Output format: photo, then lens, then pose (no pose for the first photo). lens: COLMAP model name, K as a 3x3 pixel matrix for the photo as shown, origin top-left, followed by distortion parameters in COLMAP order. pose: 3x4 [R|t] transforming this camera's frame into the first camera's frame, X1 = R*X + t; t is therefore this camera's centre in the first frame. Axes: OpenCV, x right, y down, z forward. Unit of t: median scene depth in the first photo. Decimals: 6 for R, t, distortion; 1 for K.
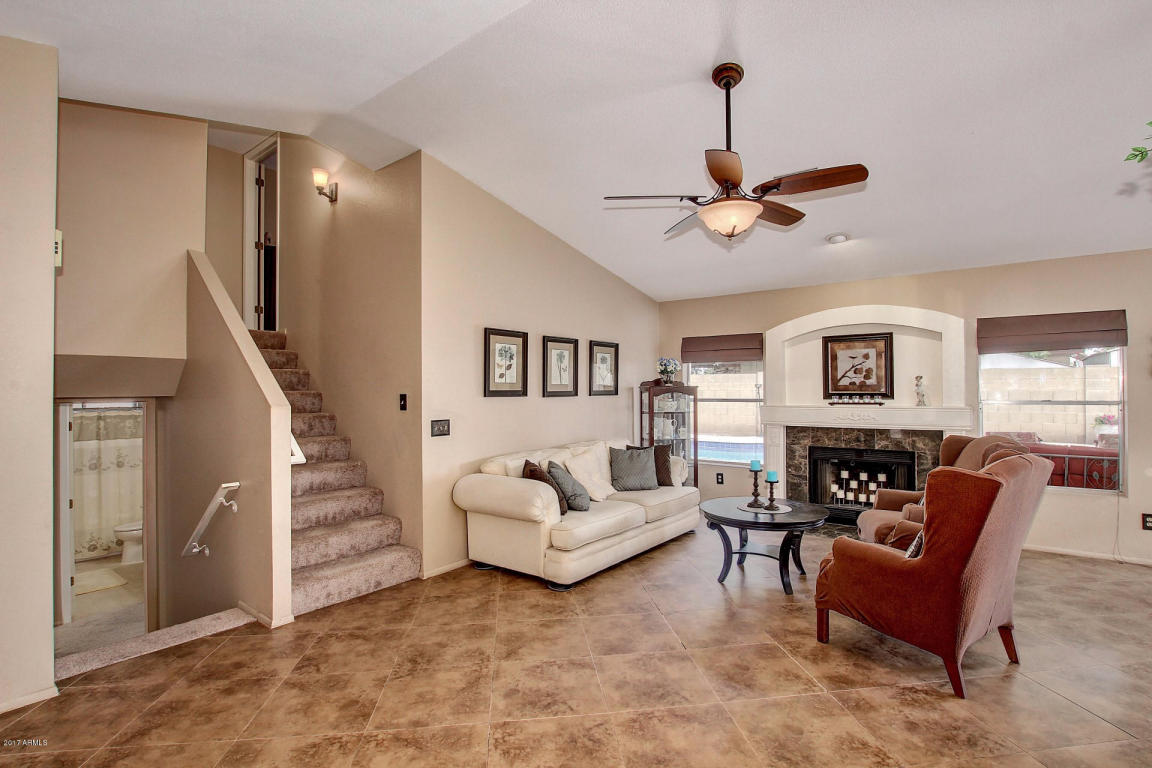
lens RADIAL K [[539.2, 0, 573.1], [0, 539.2, 388.8], [0, 0, 1]] dist [-0.027449, 0.003028]
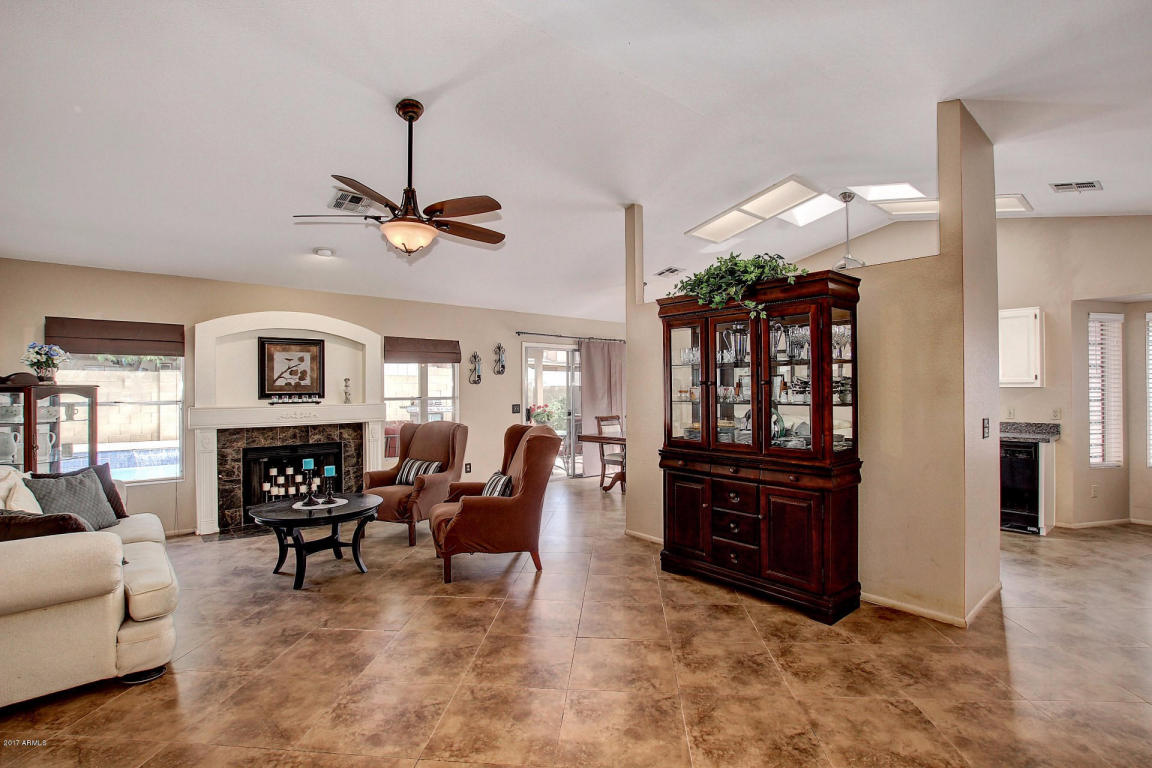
lens RADIAL K [[539.2, 0, 566.6], [0, 539.2, 386.4], [0, 0, 1]] dist [-0.027449, 0.003028]
pose [[0.218370, 0.006733, 0.975843, -0.417715], [0.003793, 0.999963, -0.007748, 0.005241], [-0.975859, 0.005393, 0.218337, 0.242301]]
